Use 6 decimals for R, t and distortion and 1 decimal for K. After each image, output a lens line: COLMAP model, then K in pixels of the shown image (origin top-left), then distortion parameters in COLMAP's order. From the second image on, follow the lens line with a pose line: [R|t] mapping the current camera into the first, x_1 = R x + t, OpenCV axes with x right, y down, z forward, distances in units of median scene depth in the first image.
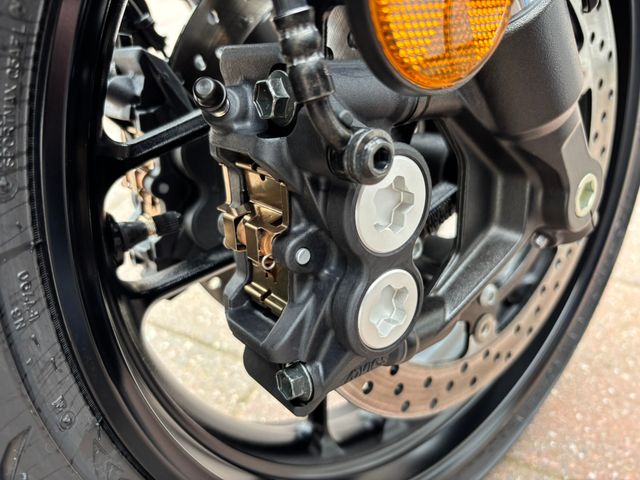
lens RADIAL K [[491.3, 0, 317.8], [0, 491.3, 244.6], [0, 0, 1]] dist [0.031573, -0.053771]
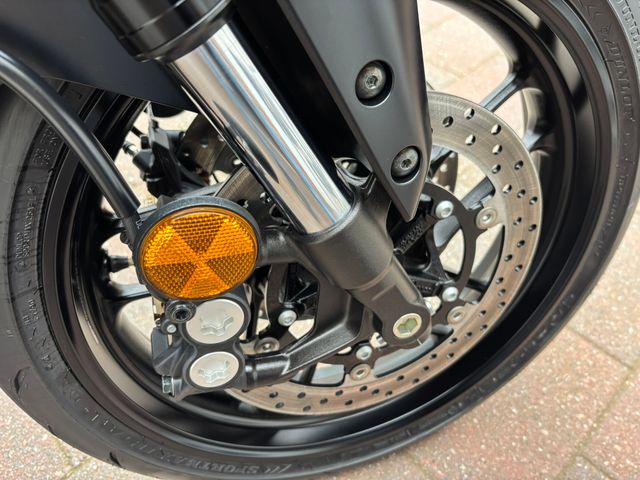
lens RADIAL K [[491.3, 0, 324.5], [0, 491.3, 235.2], [0, 0, 1]] dist [0.031573, -0.053771]
pose [[0.928831, 0.289140, -0.231671, 0.647846], [-0.241843, 0.946848, 0.212109, -0.654417], [0.280686, -0.140985, 0.949388, -0.385816]]
